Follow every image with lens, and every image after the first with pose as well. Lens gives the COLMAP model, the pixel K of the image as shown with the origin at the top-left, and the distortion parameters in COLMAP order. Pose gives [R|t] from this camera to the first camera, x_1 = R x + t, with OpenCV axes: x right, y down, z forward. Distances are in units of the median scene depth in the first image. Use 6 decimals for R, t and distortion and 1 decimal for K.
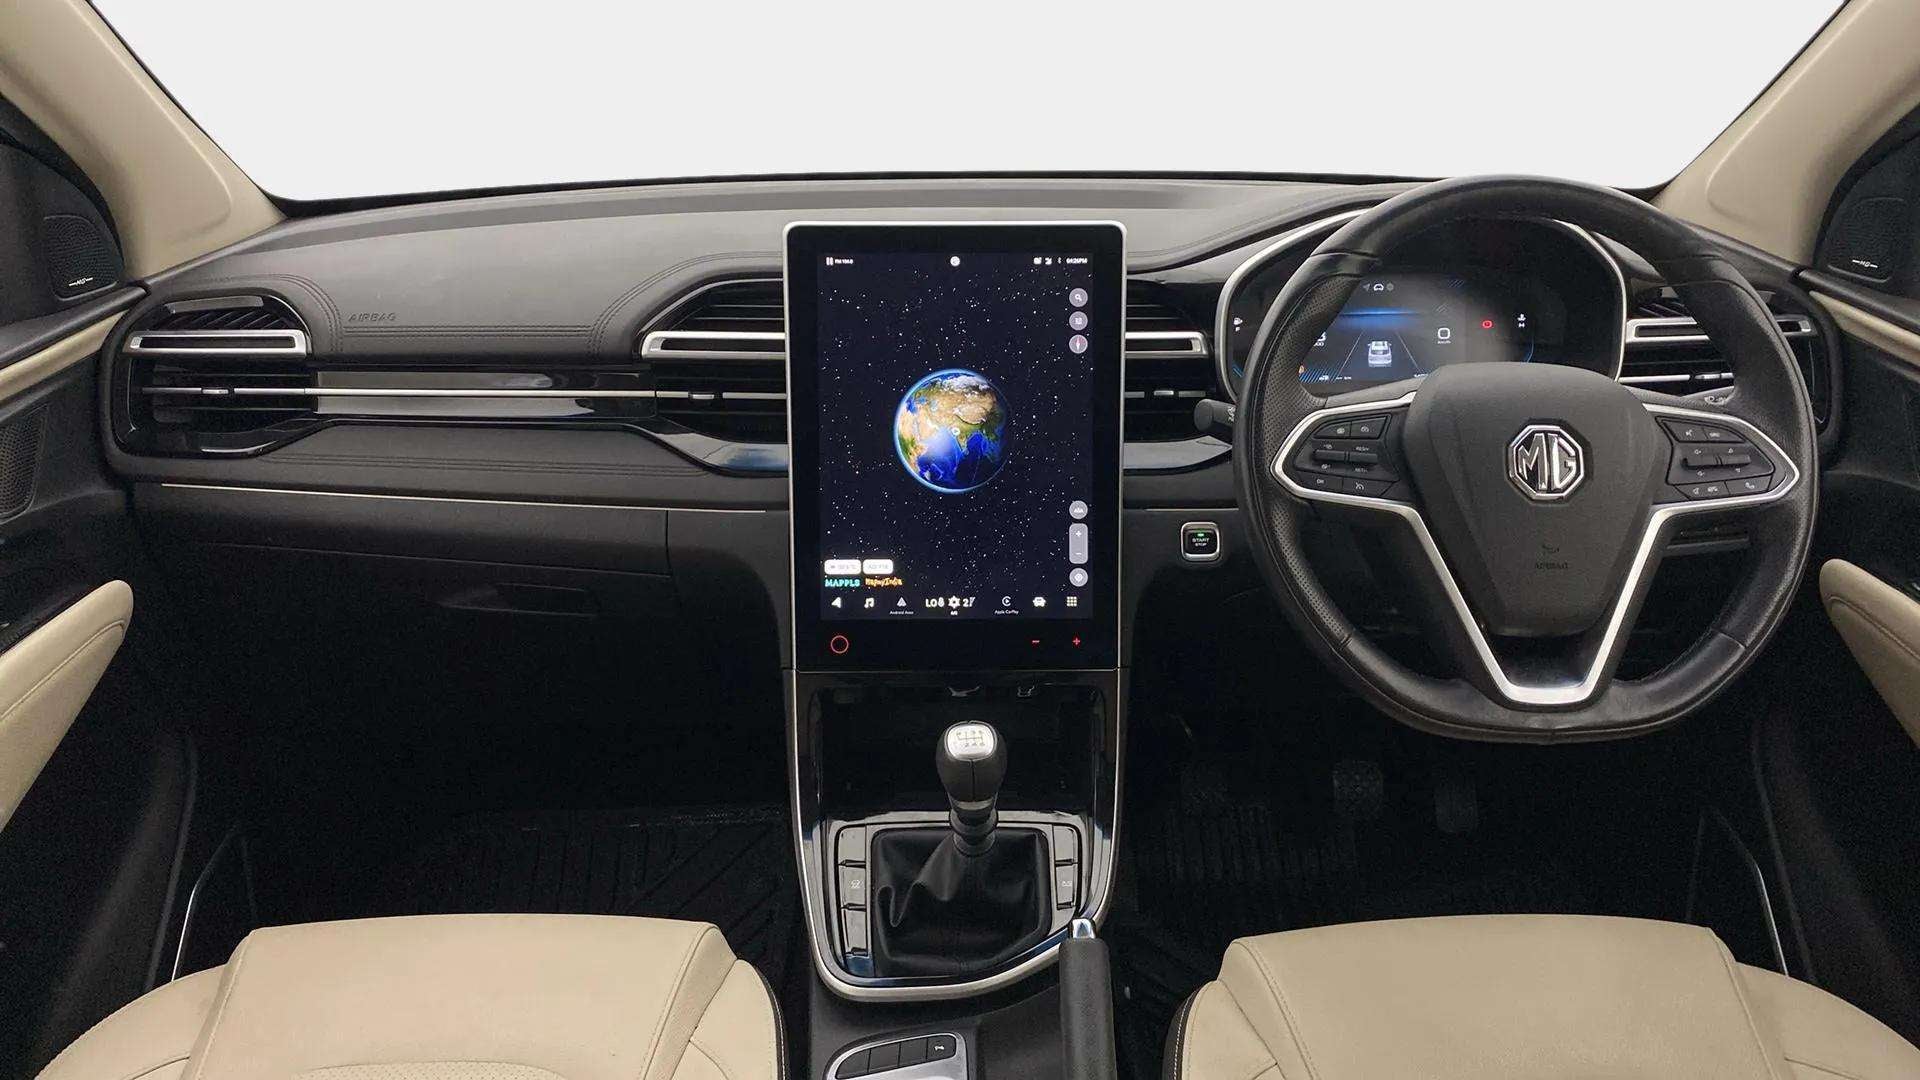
lens RADIAL K [[1221.5, 0, 935.1], [0, 1221.5, 546.3], [0, 0, 1]] dist [-0.002644, -0.002374]
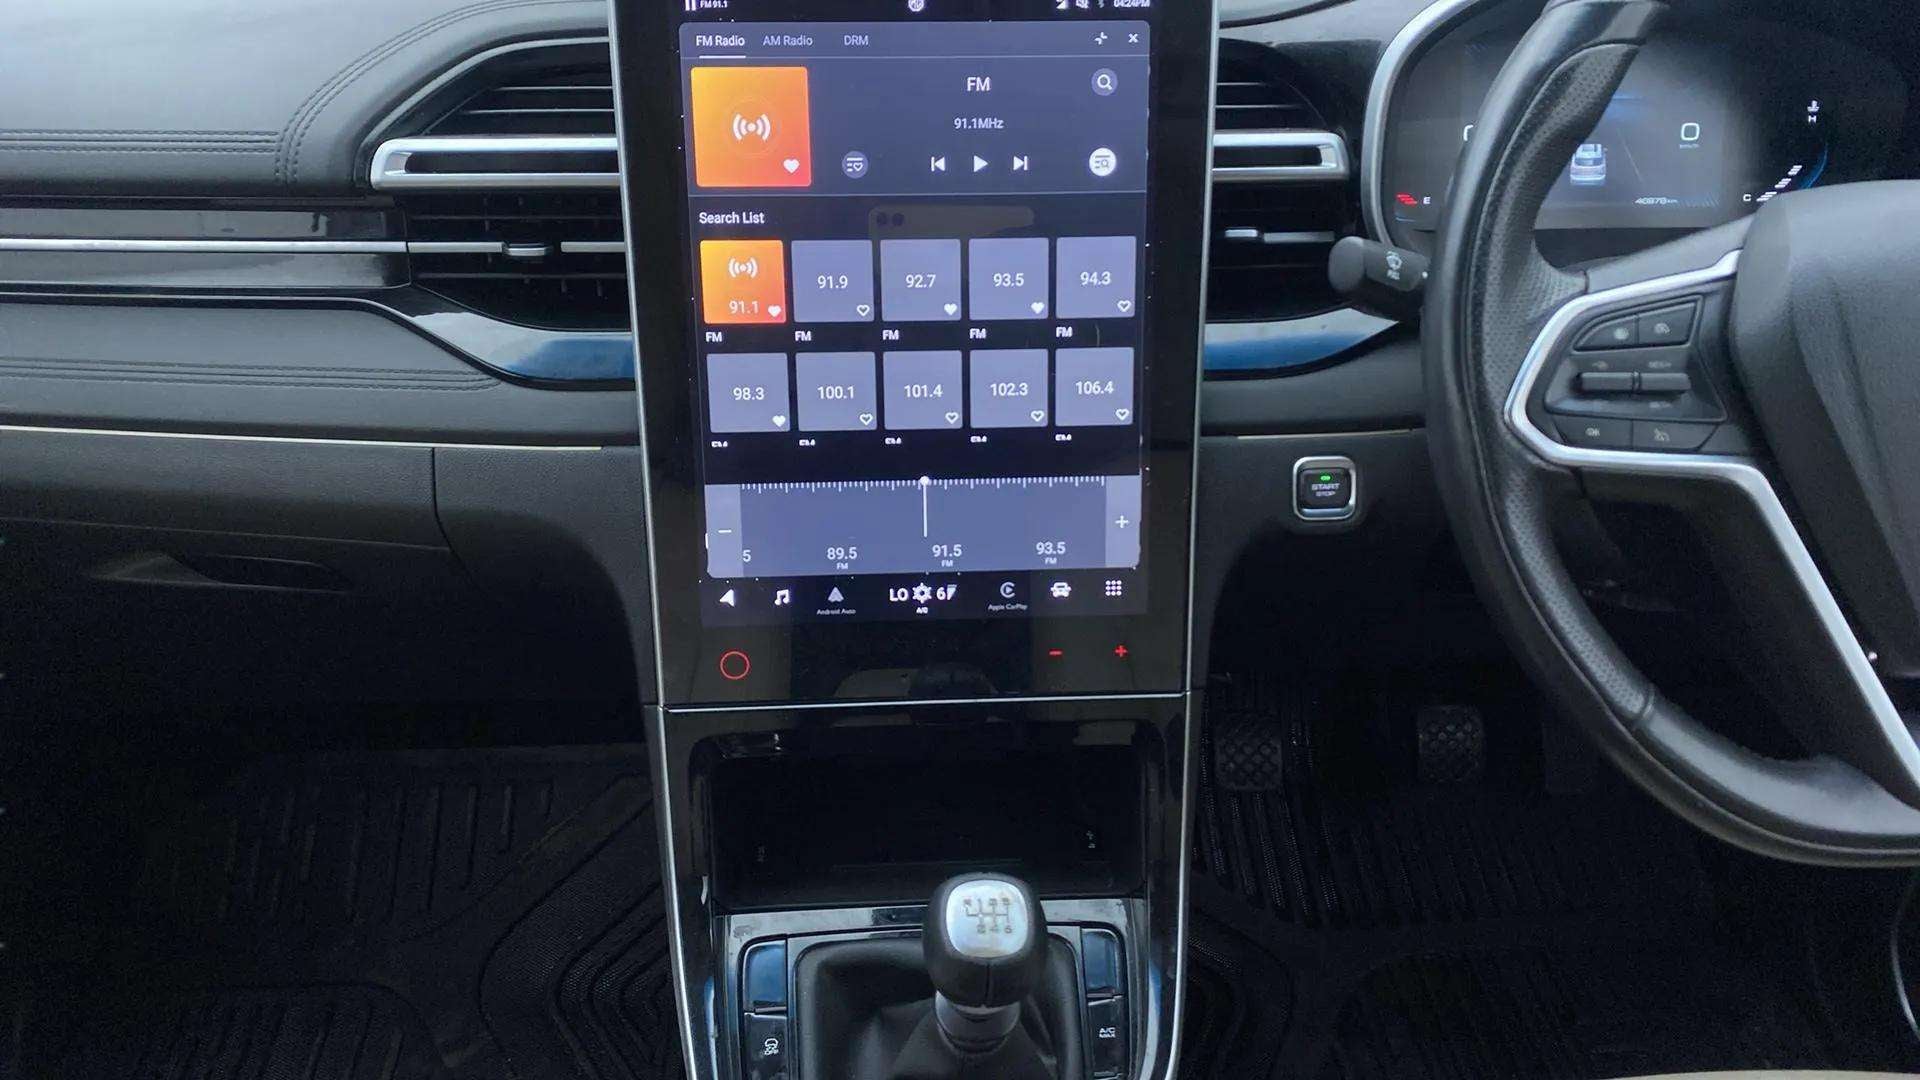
lens RADIAL K [[1384.0, 0, 954.1], [0, 1384.0, 567.2], [0, 0, 1]] dist [0.026180, -0.092336]
pose [[0.998904, -0.020787, 0.041935, 0.002659], [0.014085, 0.987937, 0.154213, -0.073884], [-0.044635, -0.153453, 0.987147, 0.319166]]
